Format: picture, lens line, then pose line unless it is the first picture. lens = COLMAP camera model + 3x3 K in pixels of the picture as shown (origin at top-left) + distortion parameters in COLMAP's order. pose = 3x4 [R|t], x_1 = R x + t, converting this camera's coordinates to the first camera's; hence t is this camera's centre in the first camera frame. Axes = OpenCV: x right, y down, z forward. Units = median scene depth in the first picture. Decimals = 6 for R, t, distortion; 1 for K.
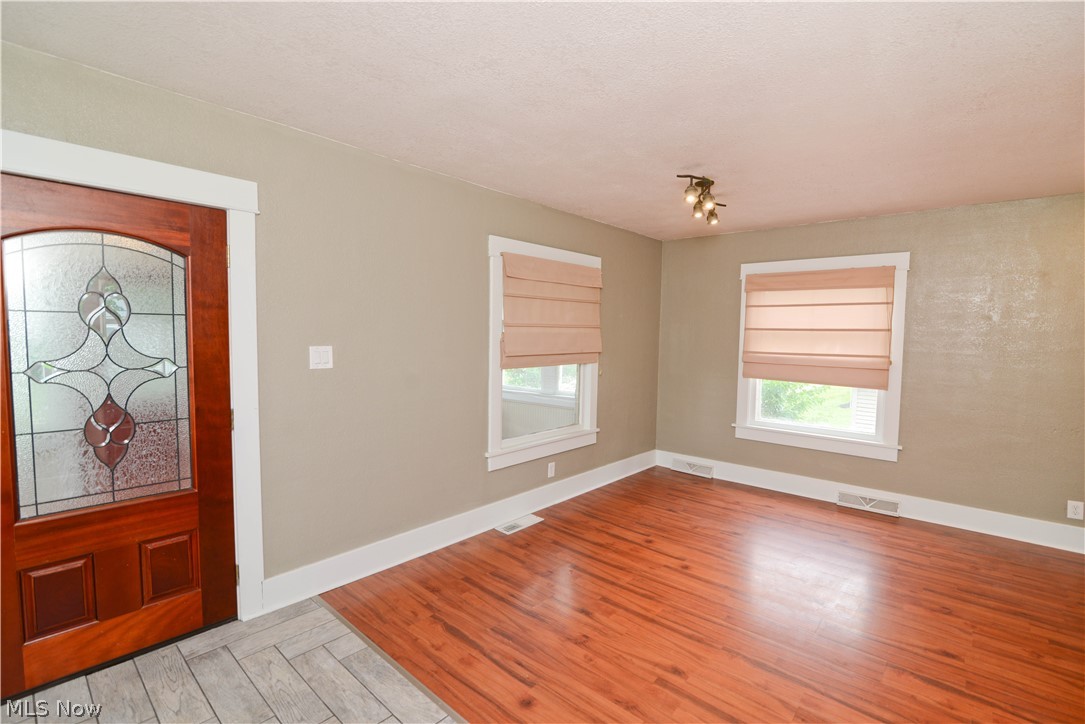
lens RADIAL K [[497.4, 0, 542.5], [0, 497.4, 362.0], [0, 0, 1]] dist [-0.016066, -0.000147]
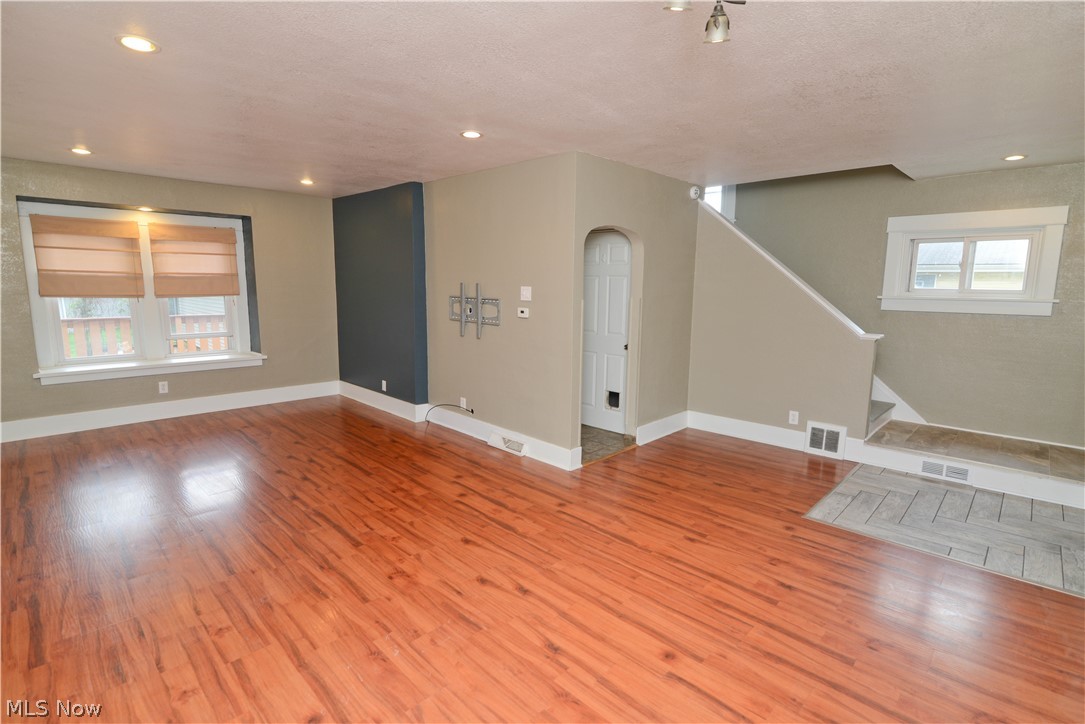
lens RADIAL K [[518.4, 0, 542.5], [0, 518.4, 362.0], [0, 0, 1]] dist [-0.014270, 0.000633]
pose [[-0.998490, -0.036379, 0.041169, 0.413837], [-0.027228, 0.978531, 0.204293, -0.080824], [-0.047717, 0.202863, -0.978044, 1.494550]]
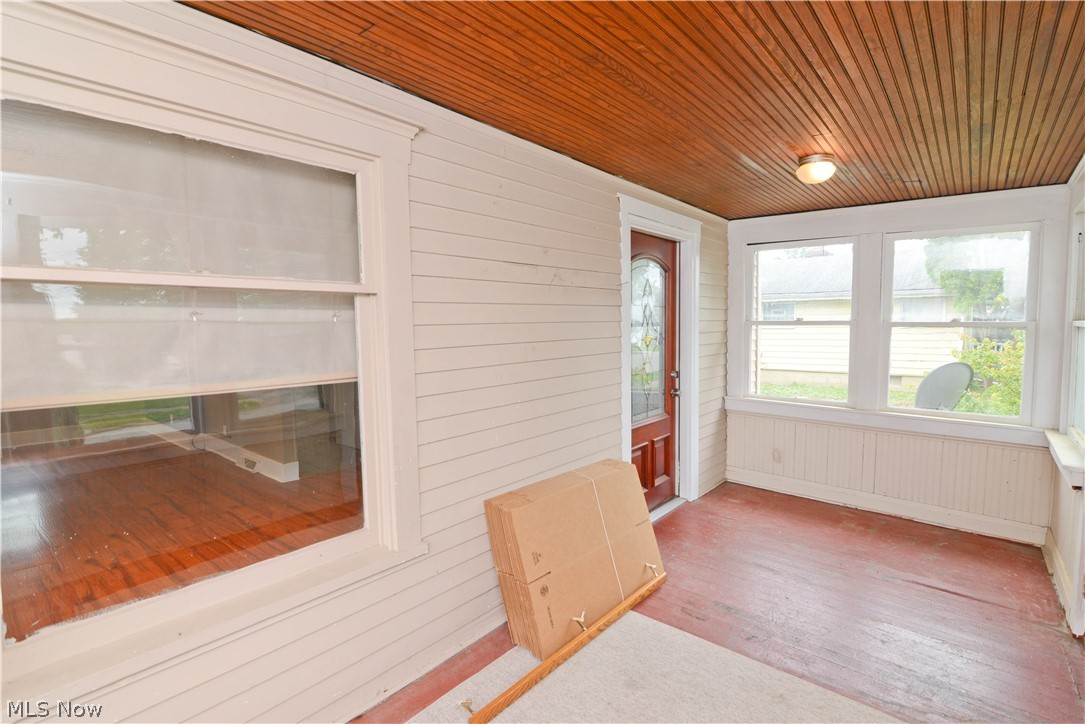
lens RADIAL K [[518.4, 0, 542.5], [0, 518.4, 362.0], [0, 0, 1]] dist [-0.014270, 0.000633]
pose [[-0.999233, 0.000230, -0.039158, -0.285668], [-0.004853, 0.991546, 0.129662, -0.094110], [0.038857, 0.129753, -0.990785, 1.737983]]
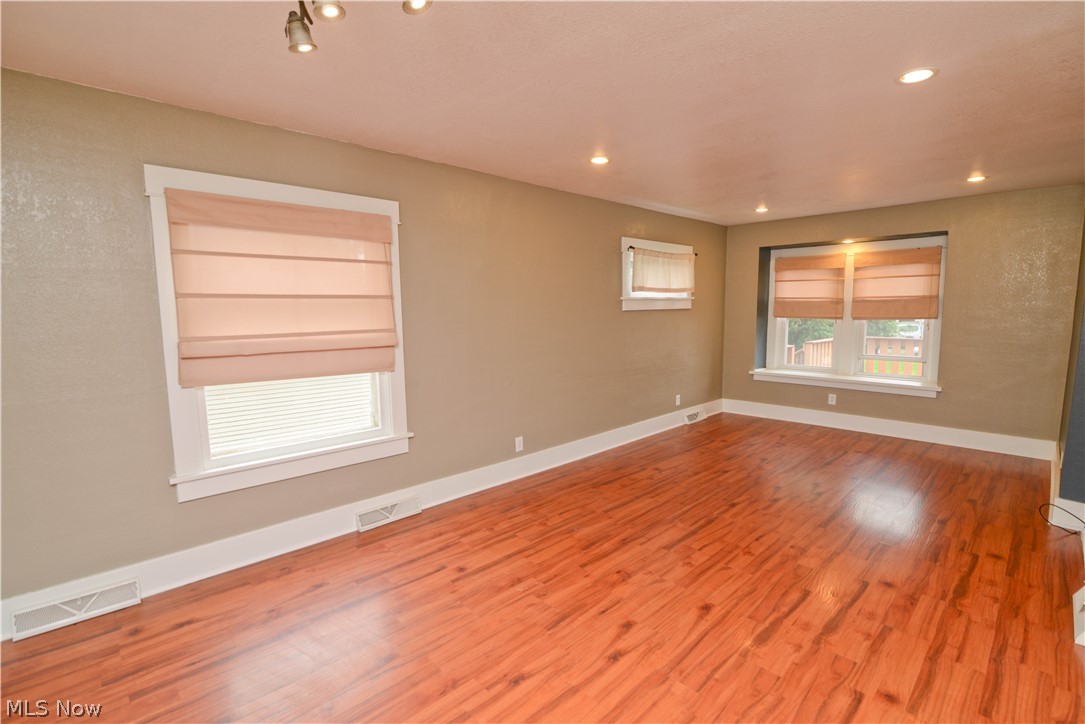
lens RADIAL K [[497.4, 0, 542.5], [0, 497.4, 362.0], [0, 0, 1]] dist [-0.016066, -0.000147]
pose [[0.079963, -0.124639, 0.988975, -0.118028], [0.068650, 0.990485, 0.119278, -0.047507], [-0.994431, 0.058355, 0.087759, 0.838881]]
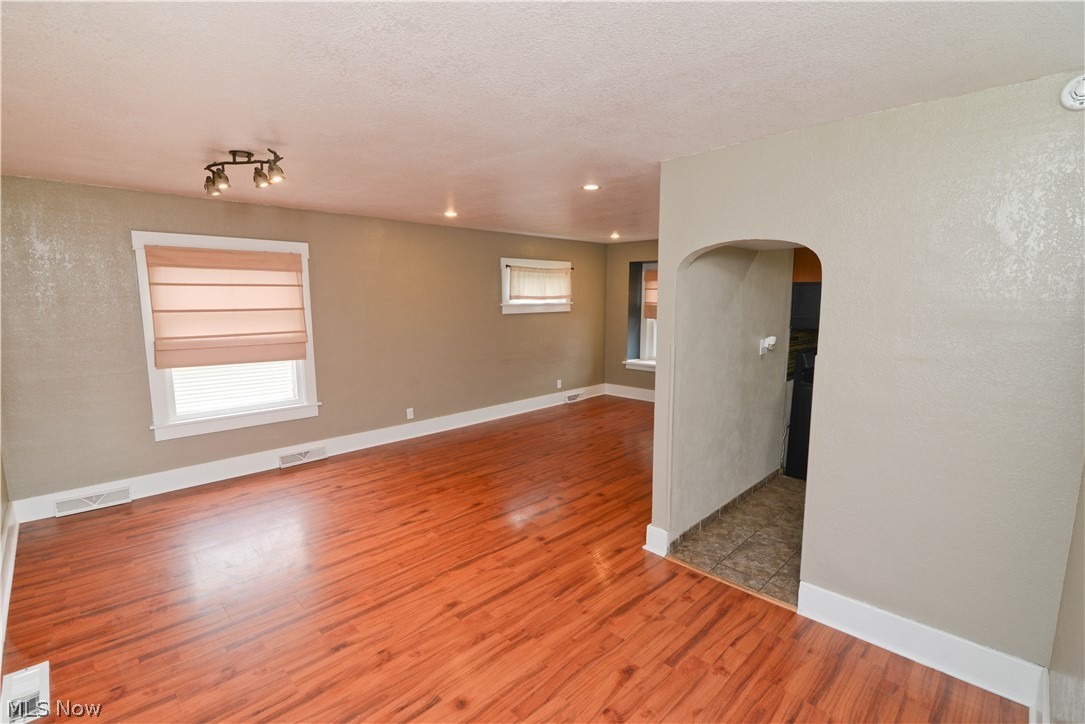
lens RADIAL K [[497.4, 0, 542.5], [0, 497.4, 362.0], [0, 0, 1]] dist [-0.016066, -0.000147]
pose [[0.062292, -0.145918, 0.987334, -0.552559], [0.059199, 0.988053, 0.142289, -0.089639], [-0.996301, 0.049586, 0.070186, 0.427546]]
